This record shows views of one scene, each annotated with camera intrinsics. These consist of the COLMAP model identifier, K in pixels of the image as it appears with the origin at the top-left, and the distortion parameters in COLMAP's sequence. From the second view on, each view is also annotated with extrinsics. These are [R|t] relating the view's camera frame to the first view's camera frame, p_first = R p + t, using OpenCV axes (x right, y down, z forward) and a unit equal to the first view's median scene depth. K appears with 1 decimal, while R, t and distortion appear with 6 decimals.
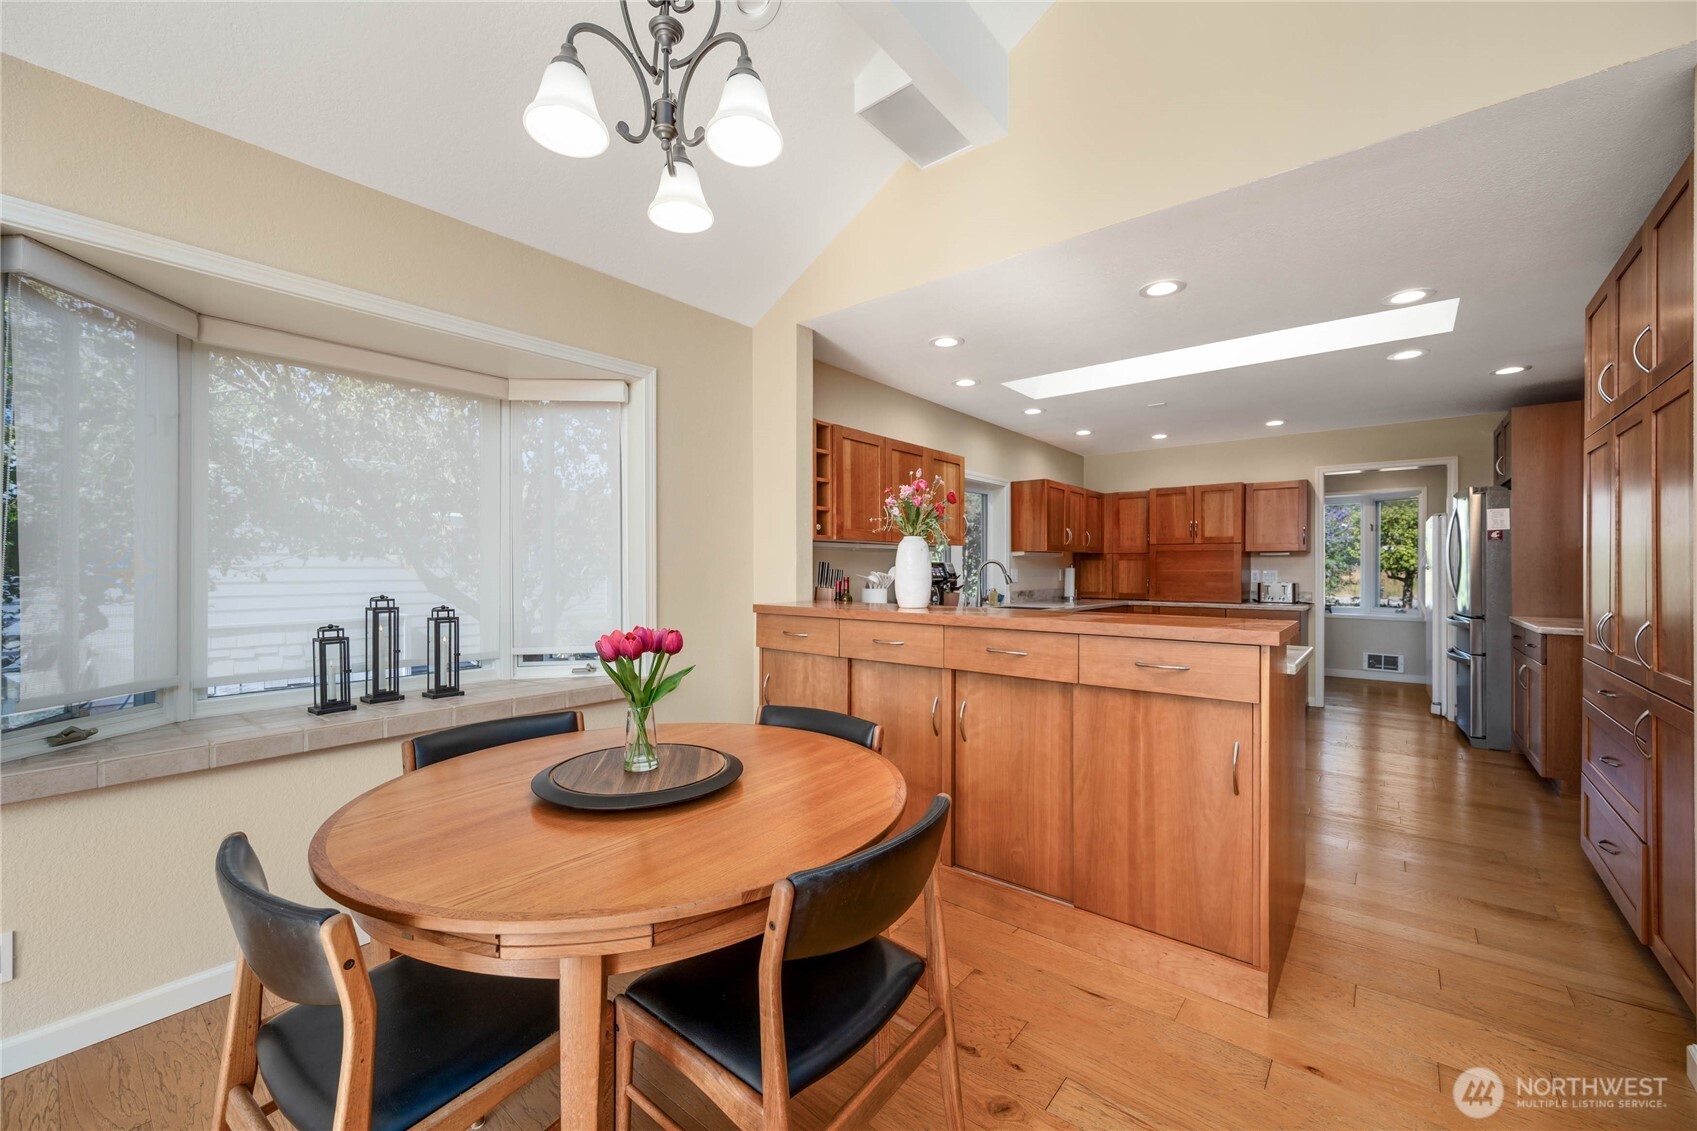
lens RADIAL K [[666.9, 0, 854.7], [0, 666.9, 567.4], [0, 0, 1]] dist [0.000422, 0.000818]
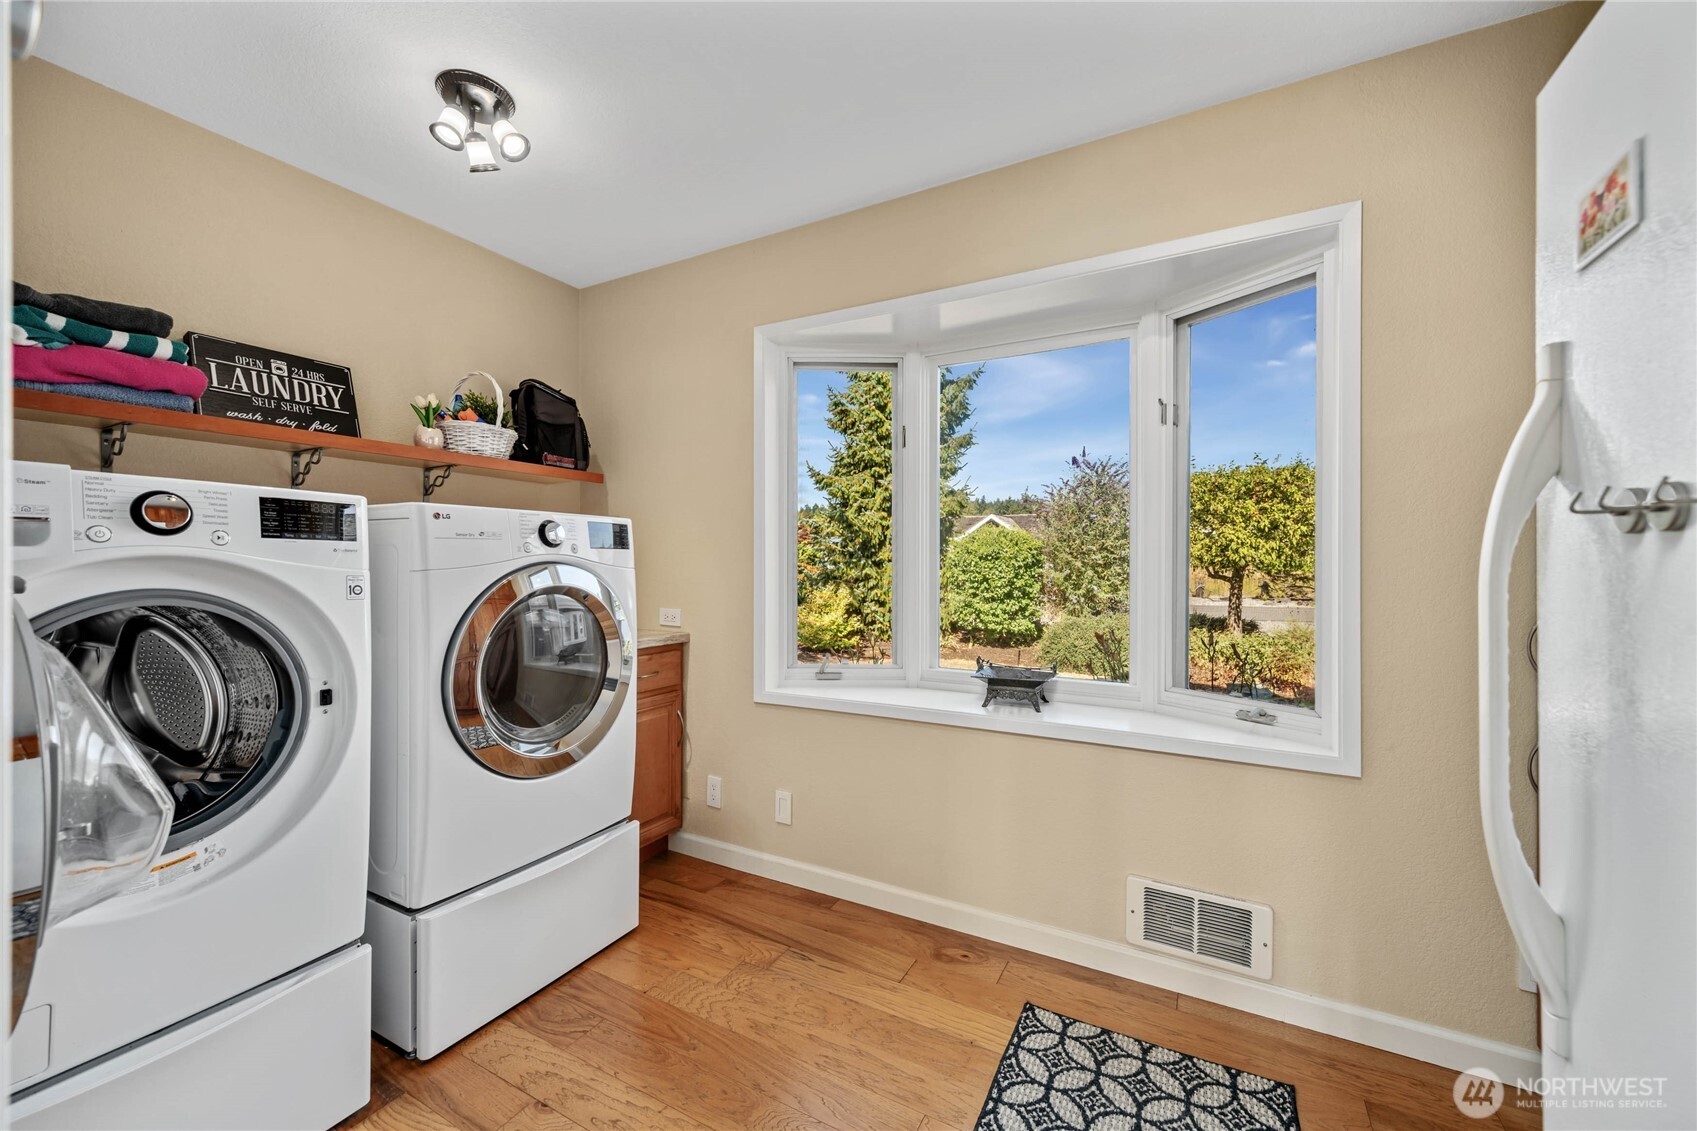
lens RADIAL K [[666.9, 0, 842.3], [0, 666.9, 566.9], [0, 0, 1]] dist [0.000422, 0.000818]
pose [[0.985068, 0.000335, 0.172166, 0.820041], [-0.000304, 1.000000, -0.000208, 0.014838], [-0.172166, 0.000153, 0.985068, 1.031043]]
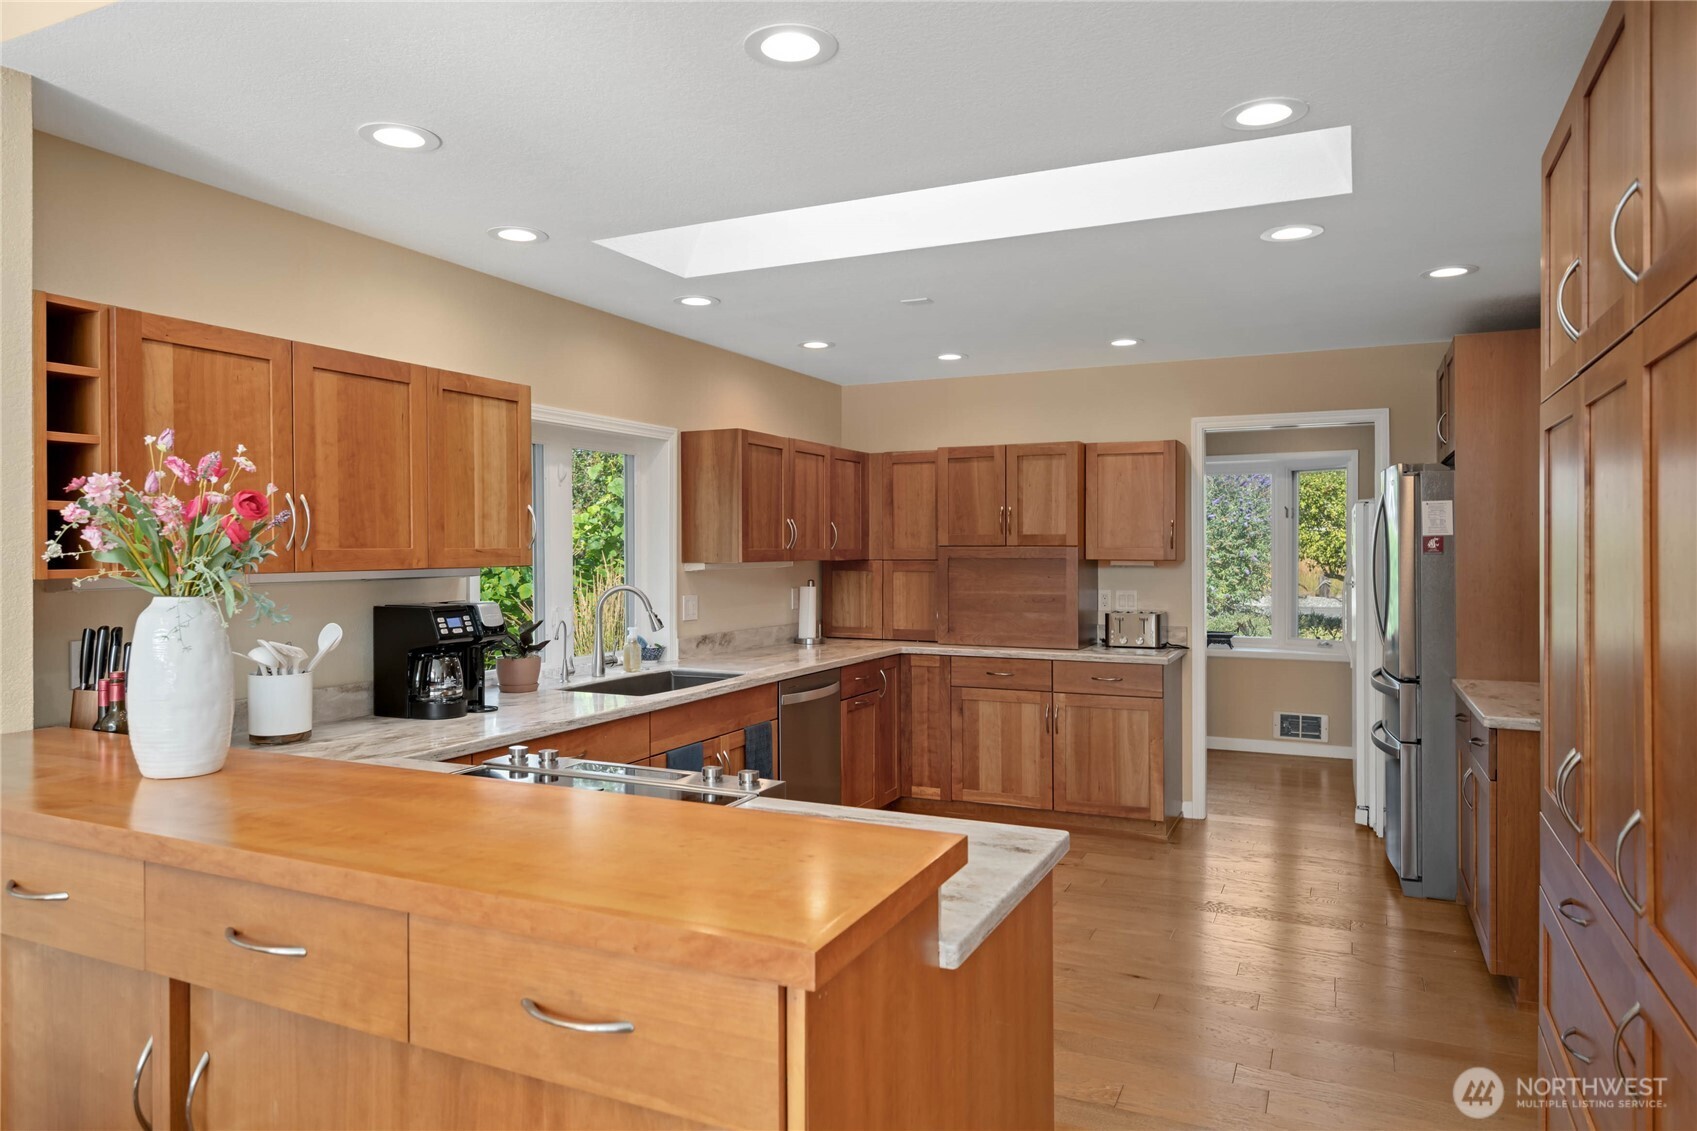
lens RADIAL K [[1086.3, 0, 840.5], [0, 1086.3, 548.7], [0, 0, 1]] dist [0.004426, 0.001685]
pose [[0.970945, -0.004127, 0.239269, 0.161739], [0.004236, 0.999991, 0.000055, -0.037296], [-0.239267, 0.000960, 0.970953, 0.137289]]
